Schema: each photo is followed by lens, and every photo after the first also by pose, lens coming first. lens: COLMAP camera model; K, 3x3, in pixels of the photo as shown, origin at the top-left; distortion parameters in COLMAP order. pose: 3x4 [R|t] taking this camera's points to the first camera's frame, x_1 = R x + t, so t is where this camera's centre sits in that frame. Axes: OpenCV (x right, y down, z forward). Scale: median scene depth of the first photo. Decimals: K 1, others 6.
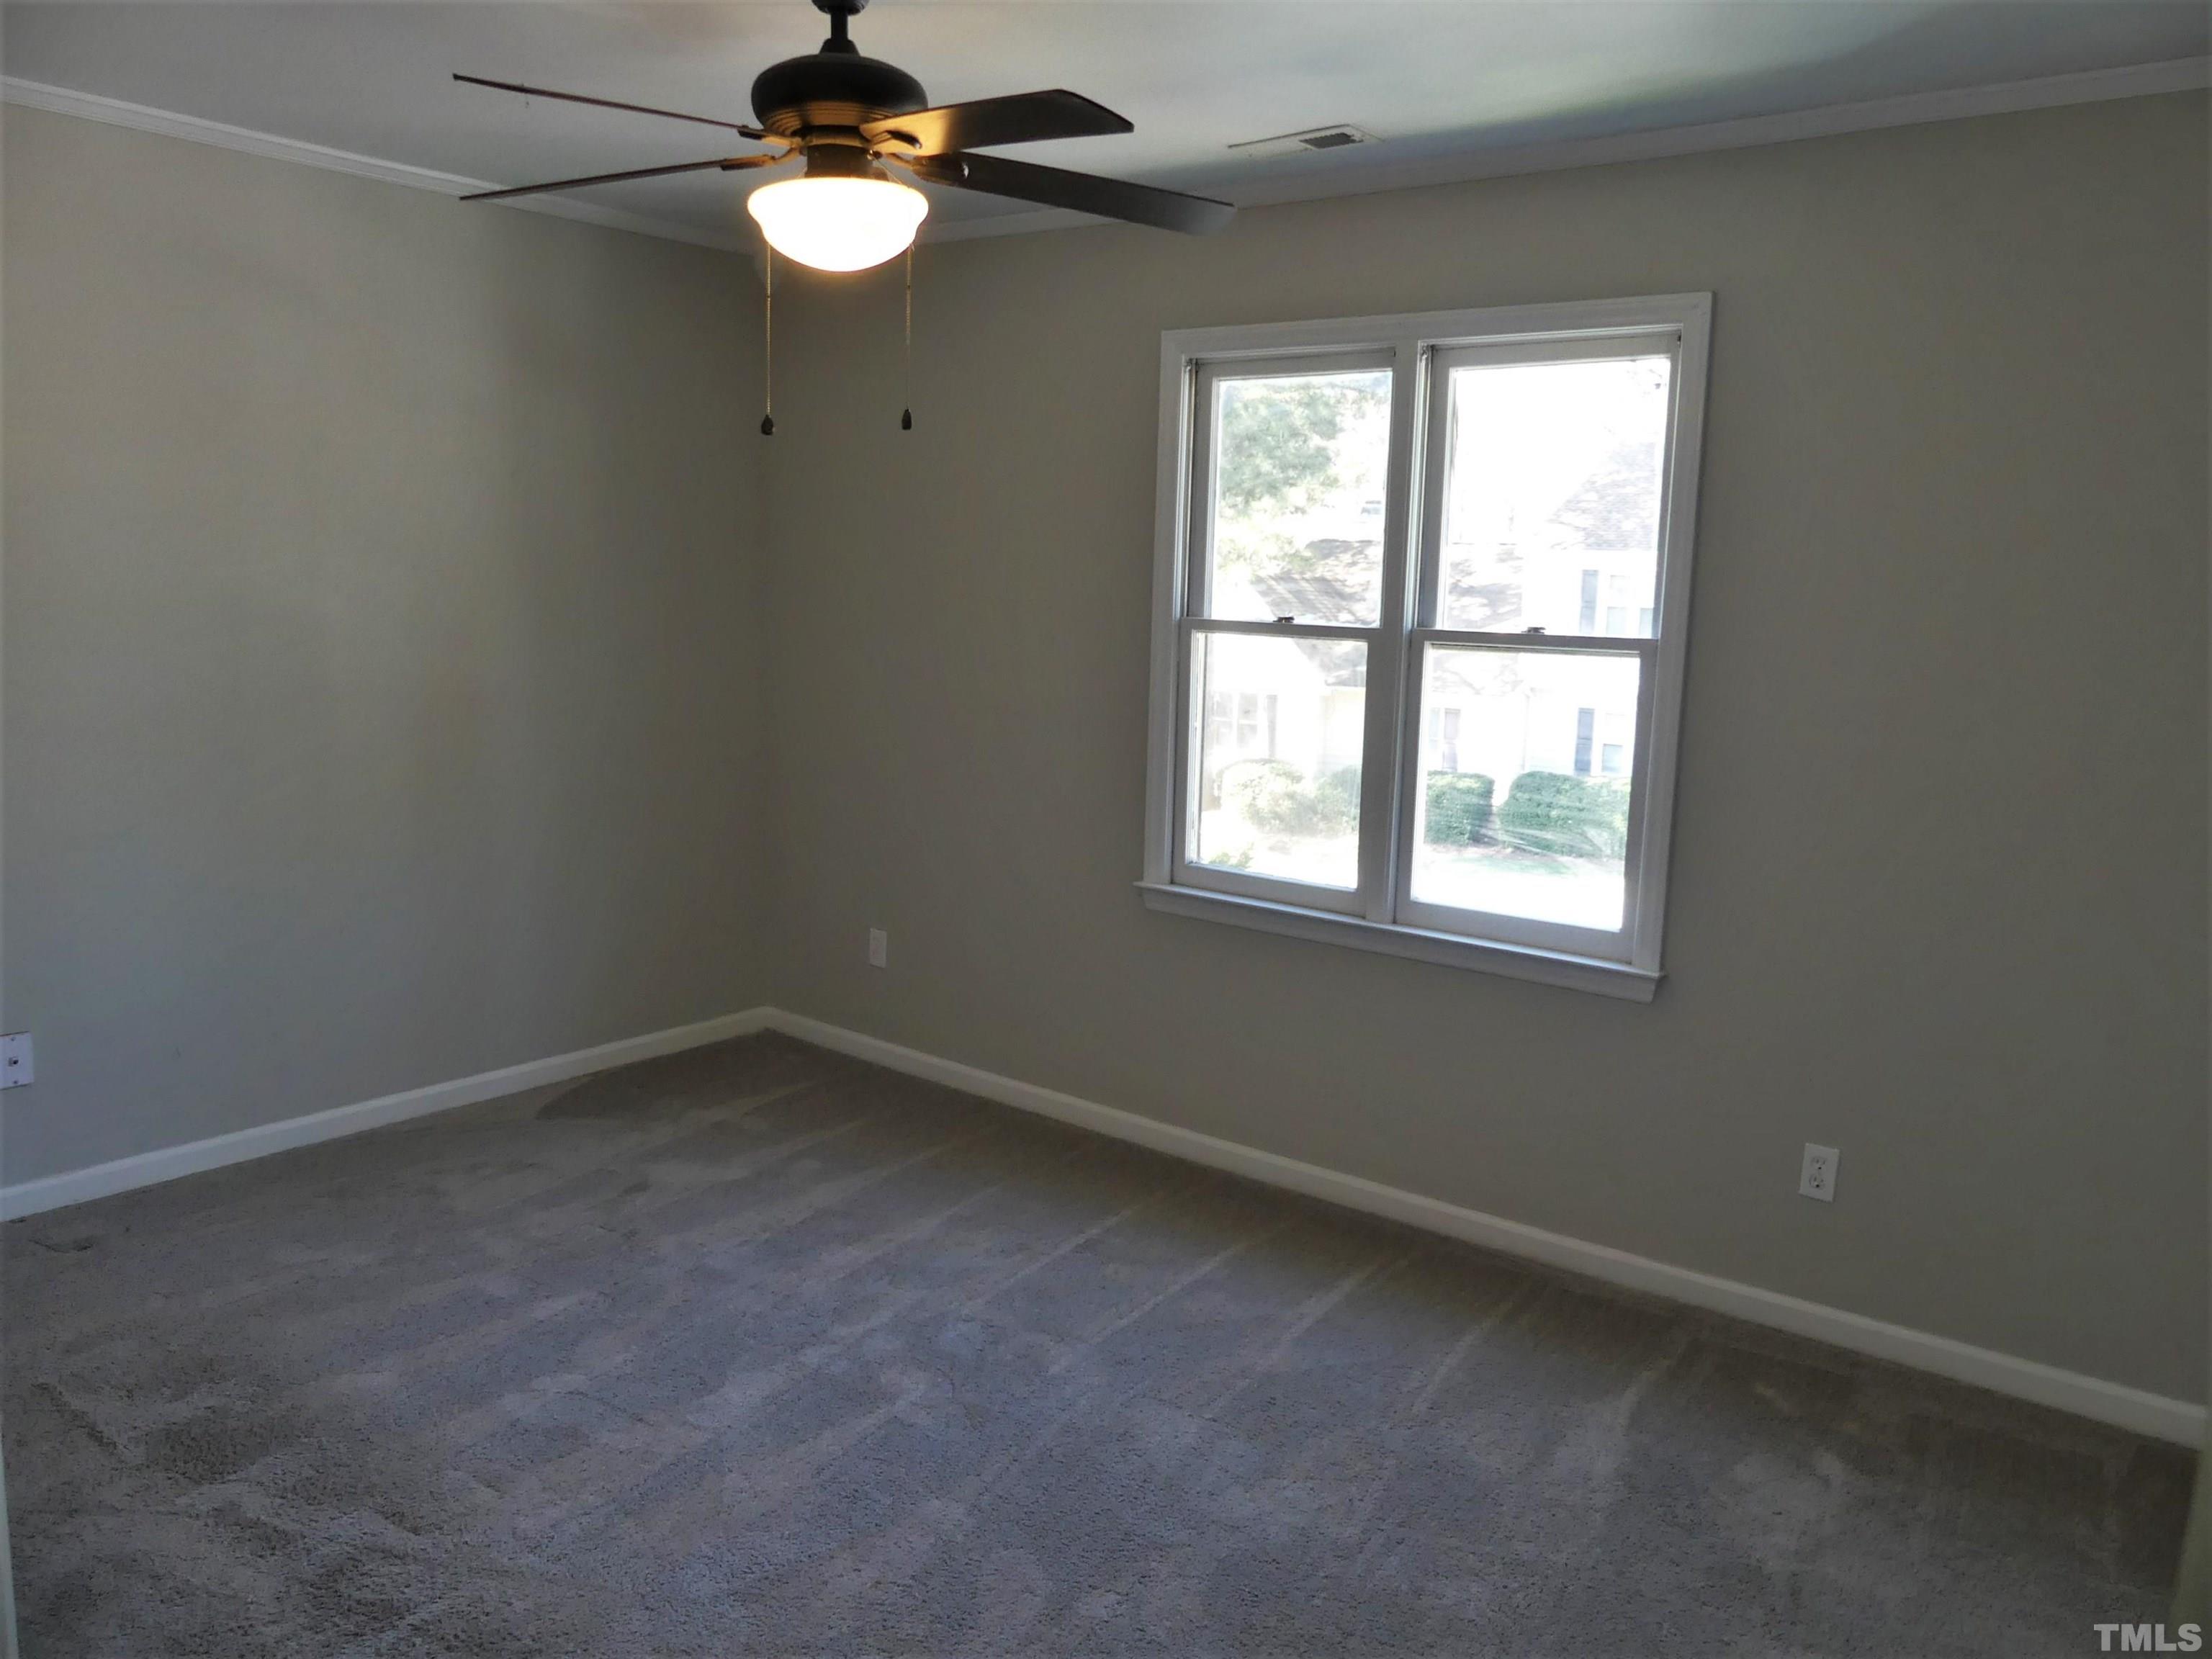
lens RADIAL K [[1665.1, 0, 1122.3], [0, 1665.1, 812.5], [0, 0, 1]] dist [-0.023817, 0.042197]
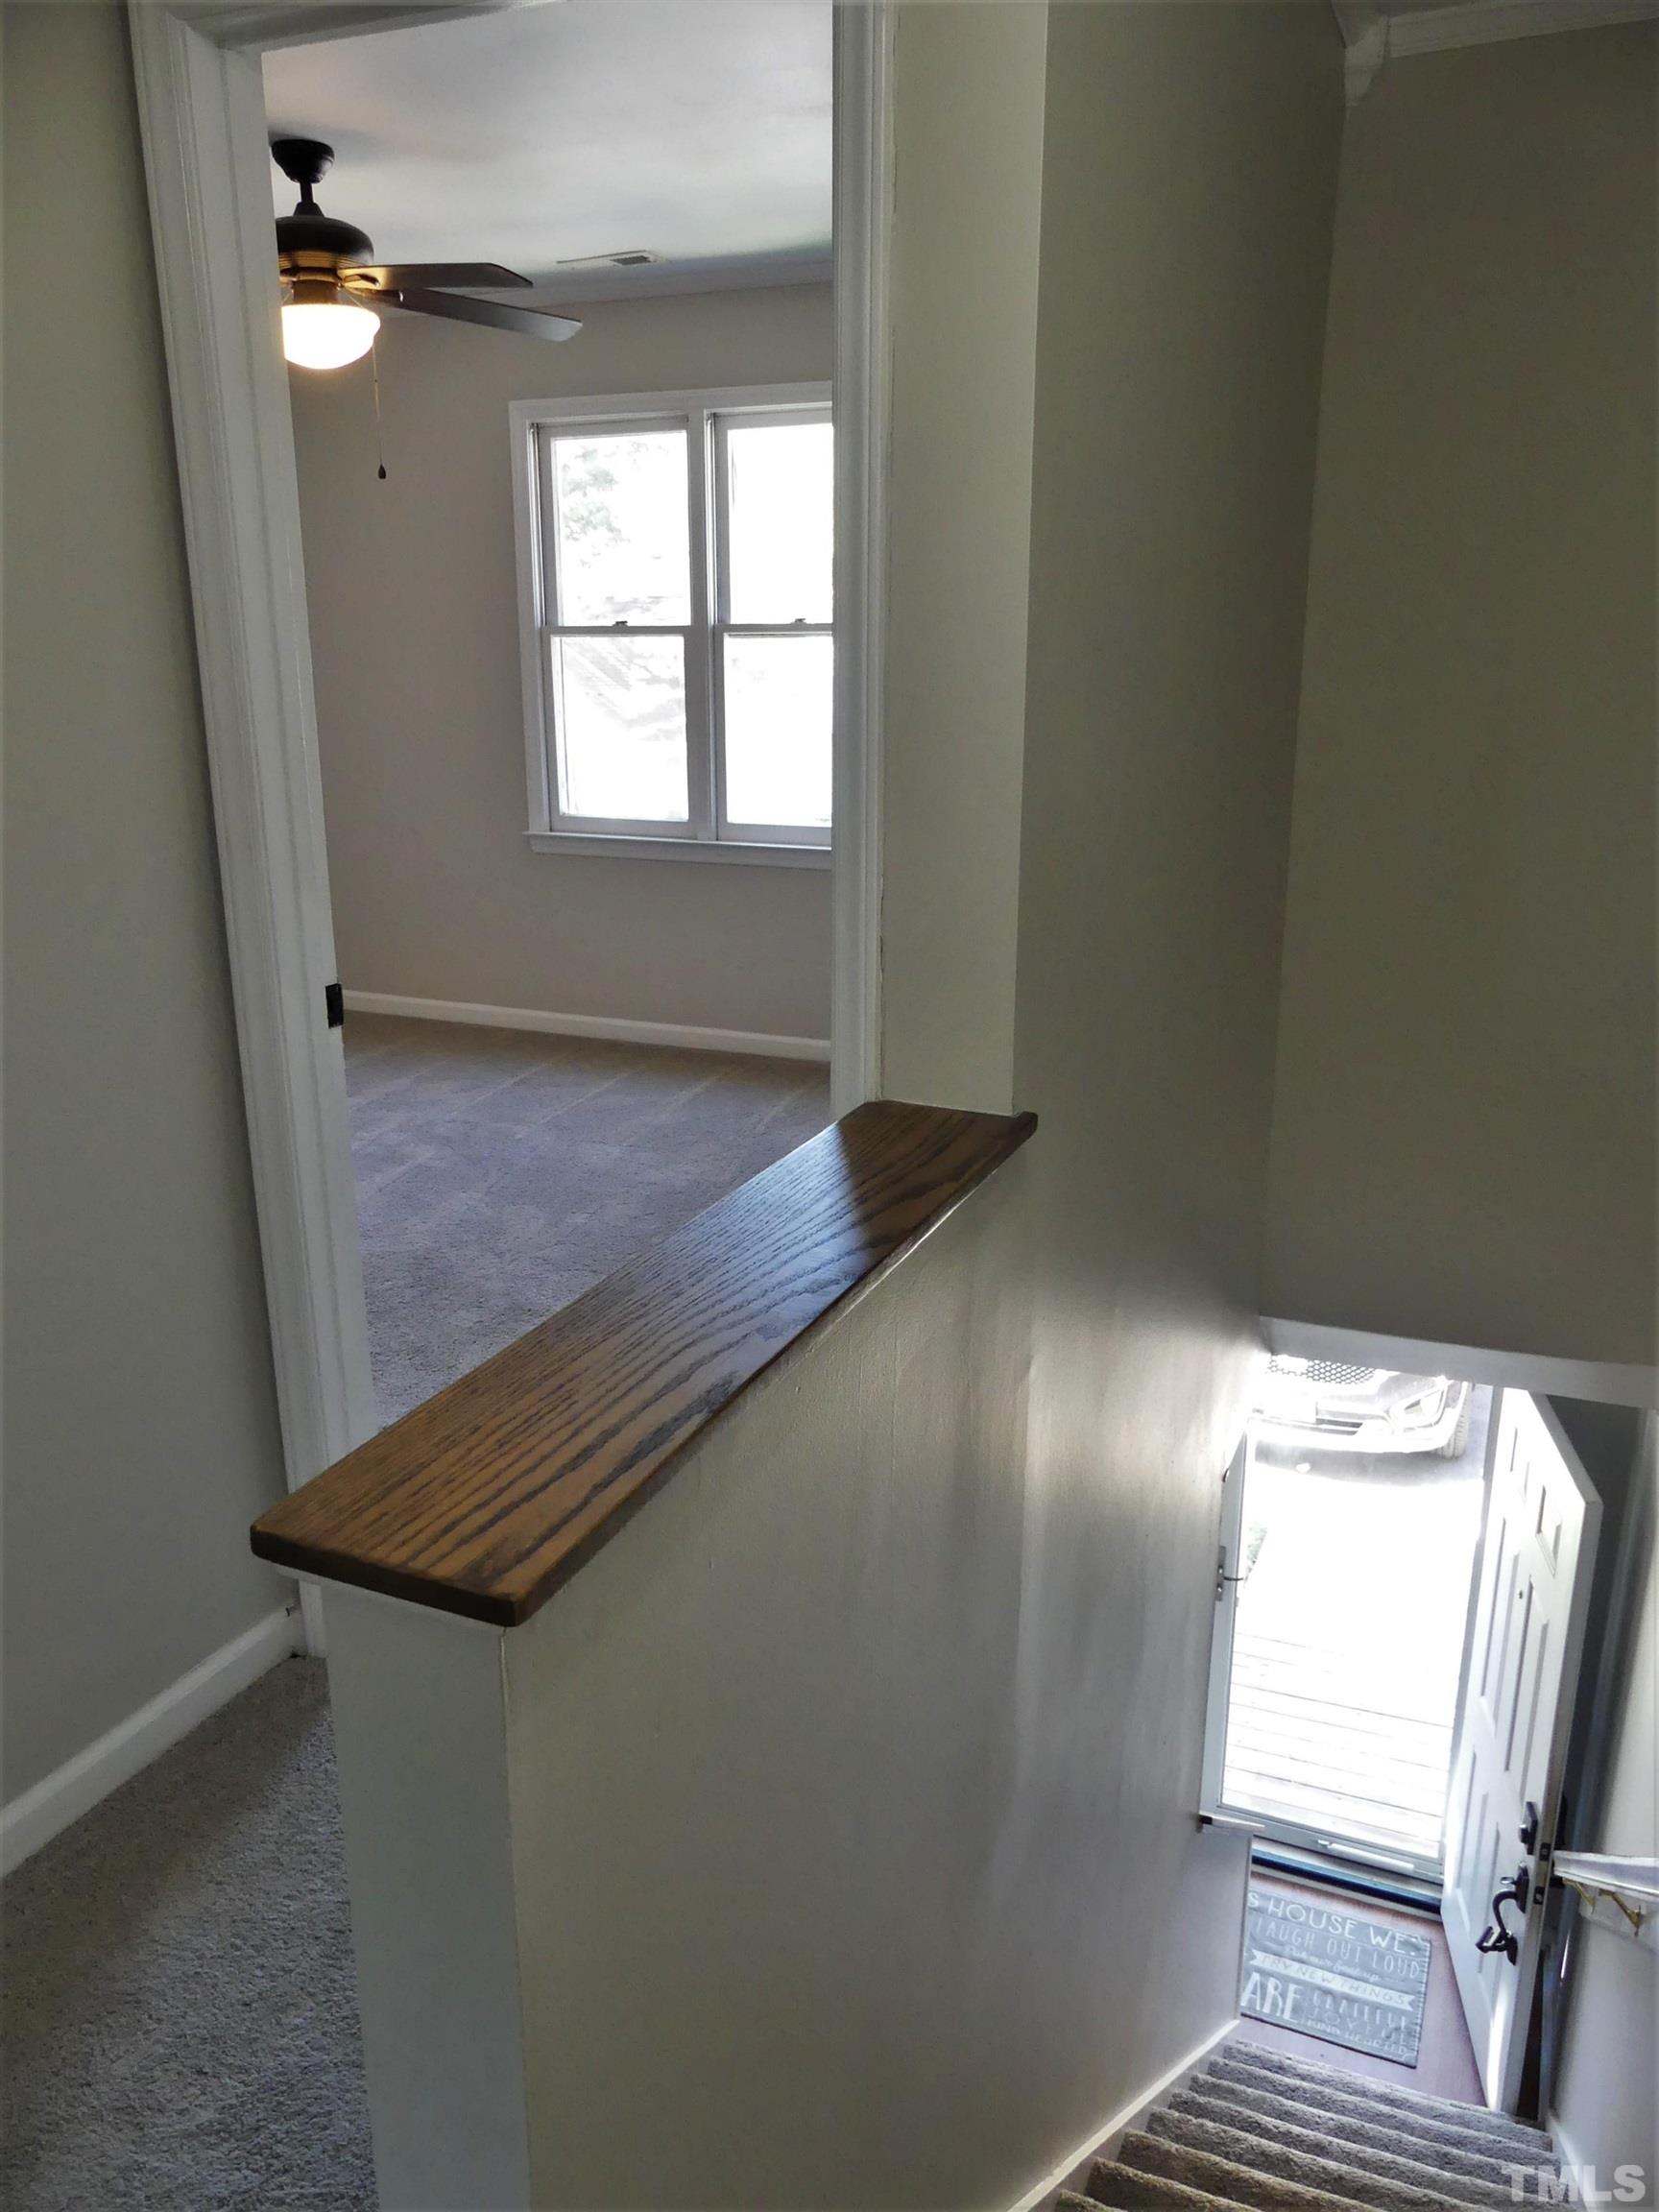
lens RADIAL K [[1665.1, 0, 810.0], [0, 1665.1, 1120.8], [0, 0, 1]] dist [-0.023817, 0.042197]
pose [[0.970825, -0.099195, 0.218309, -0.099572], [0.067640, 0.986738, 0.147558, 0.106795], [-0.230051, -0.128487, 0.964659, -0.445696]]
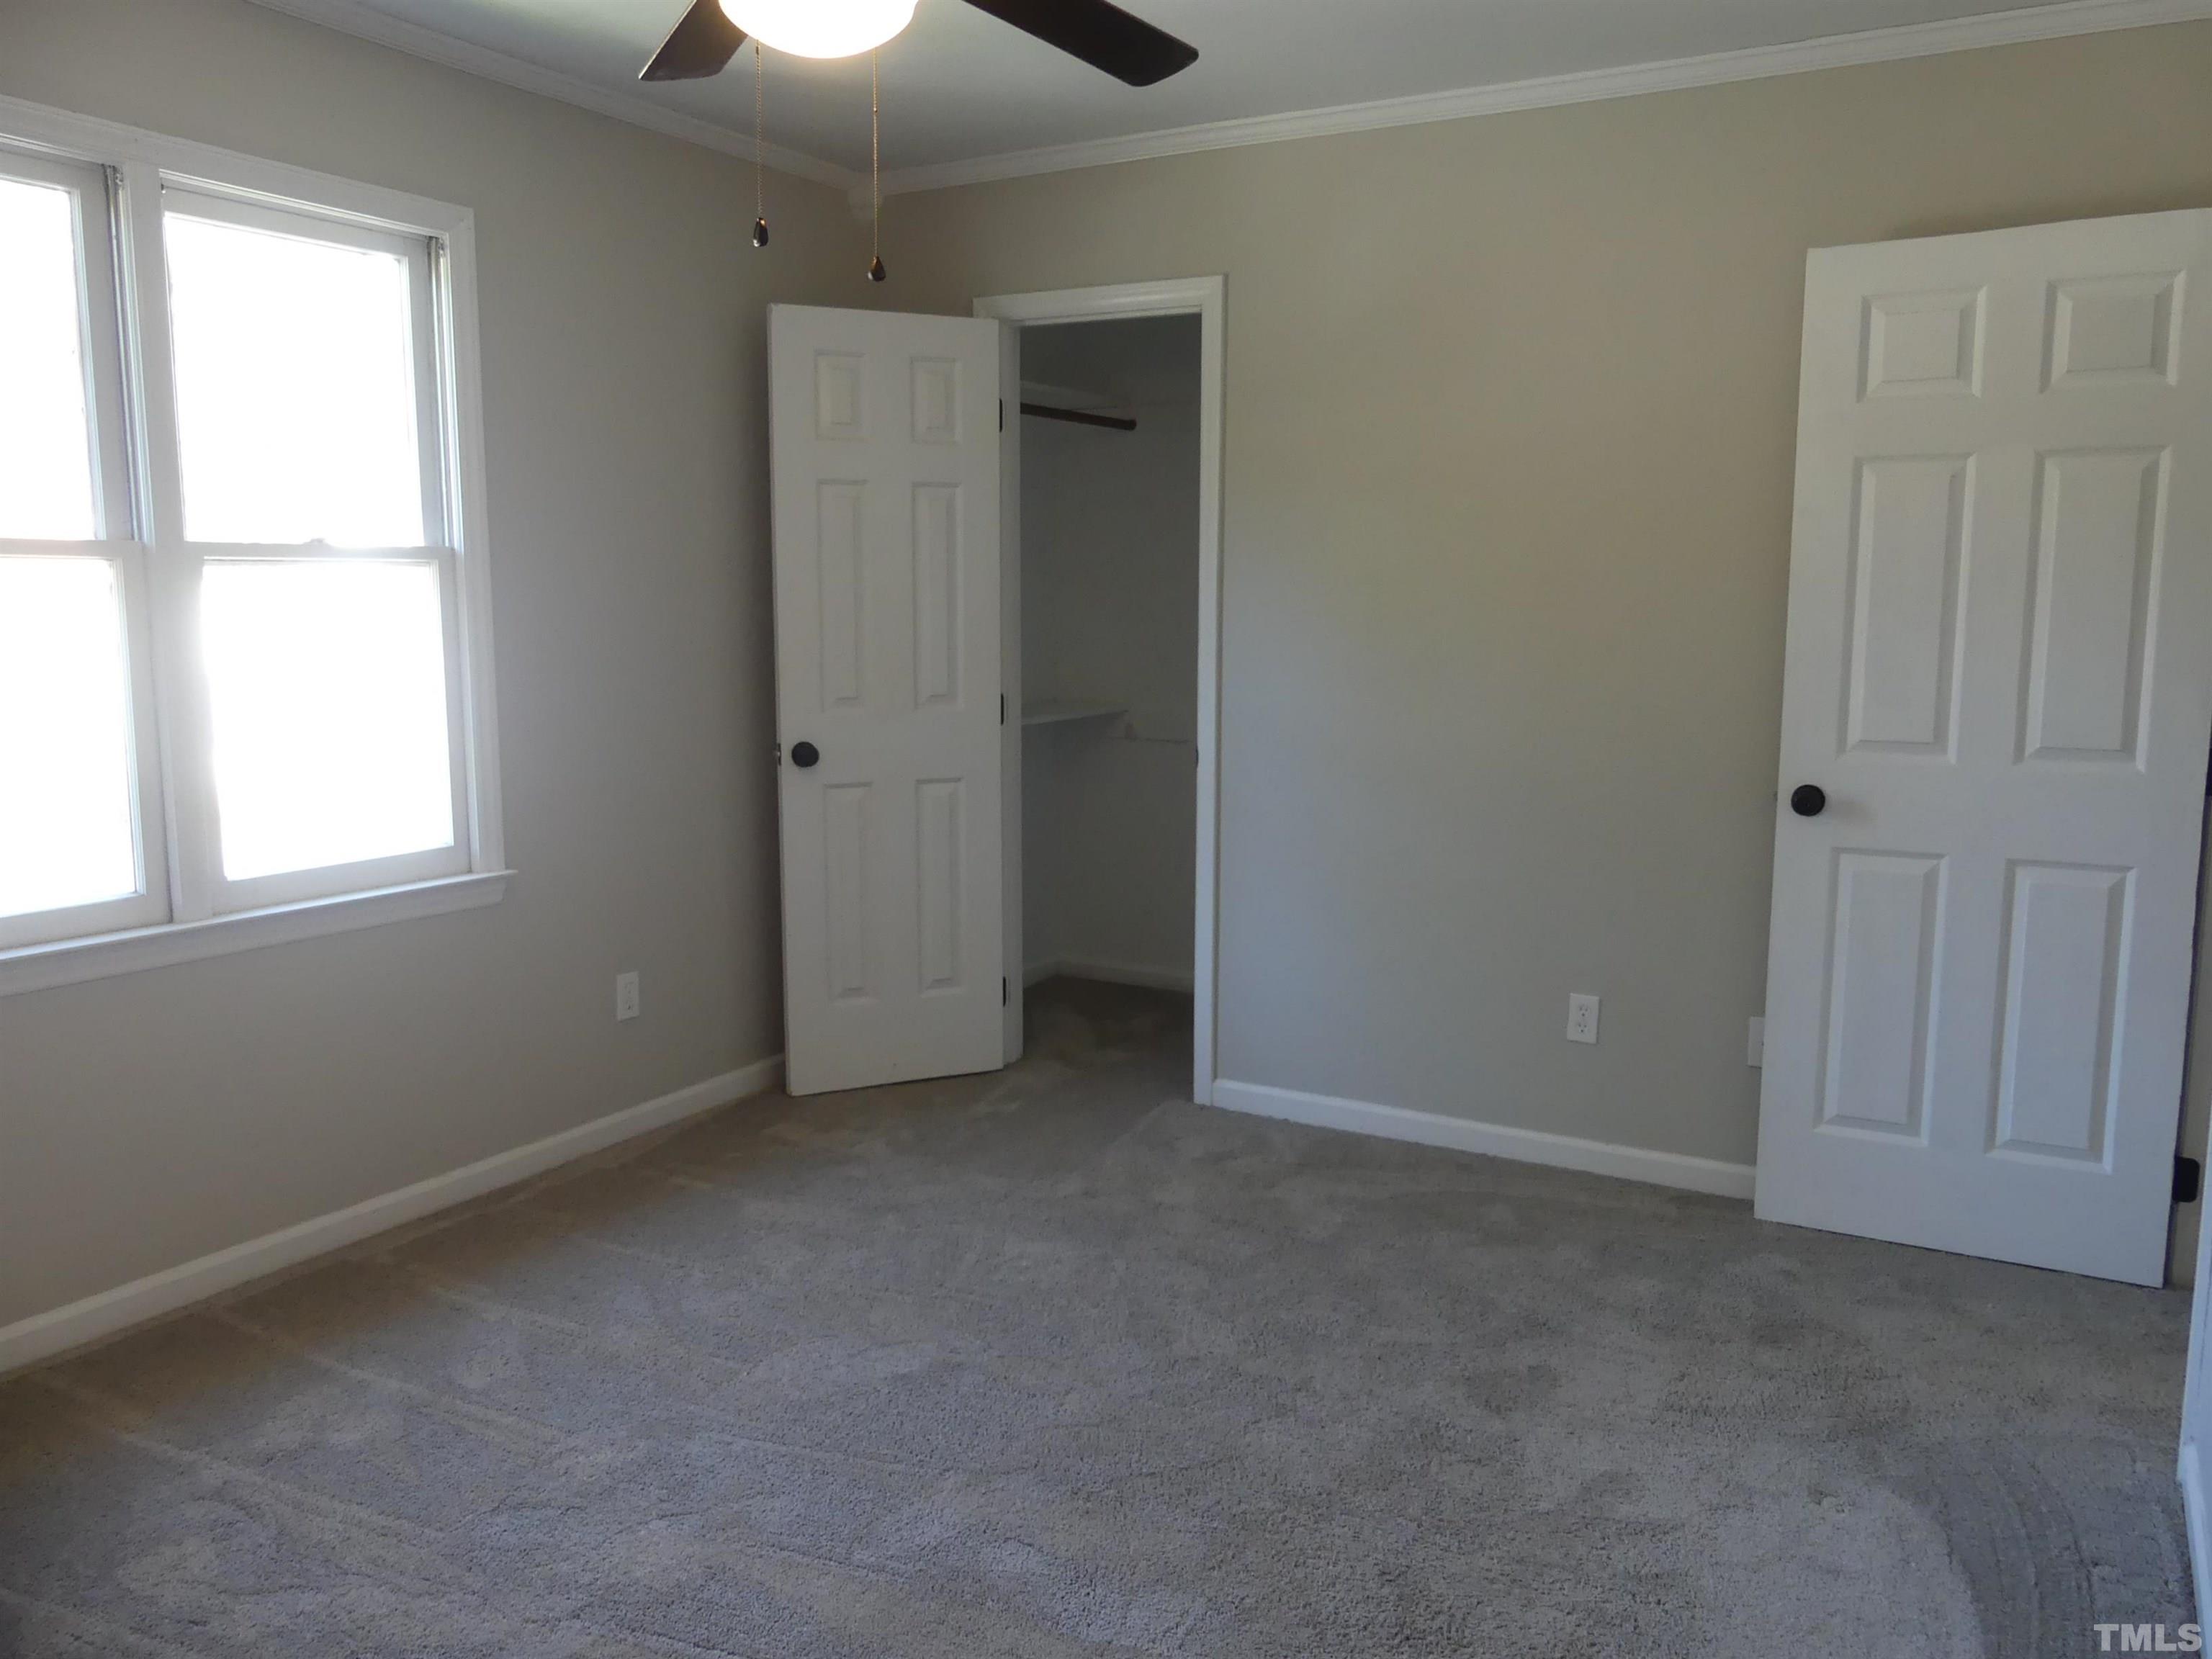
lens RADIAL K [[1665.1, 0, 1121.0], [0, 1665.1, 822.7], [0, 0, 1]] dist [-0.023817, 0.042197]
pose [[-0.107758, -0.174529, 0.978738, -0.705474], [0.132451, 0.973174, 0.188120, -0.074181], [-0.985315, 0.149907, -0.081751, 0.682535]]
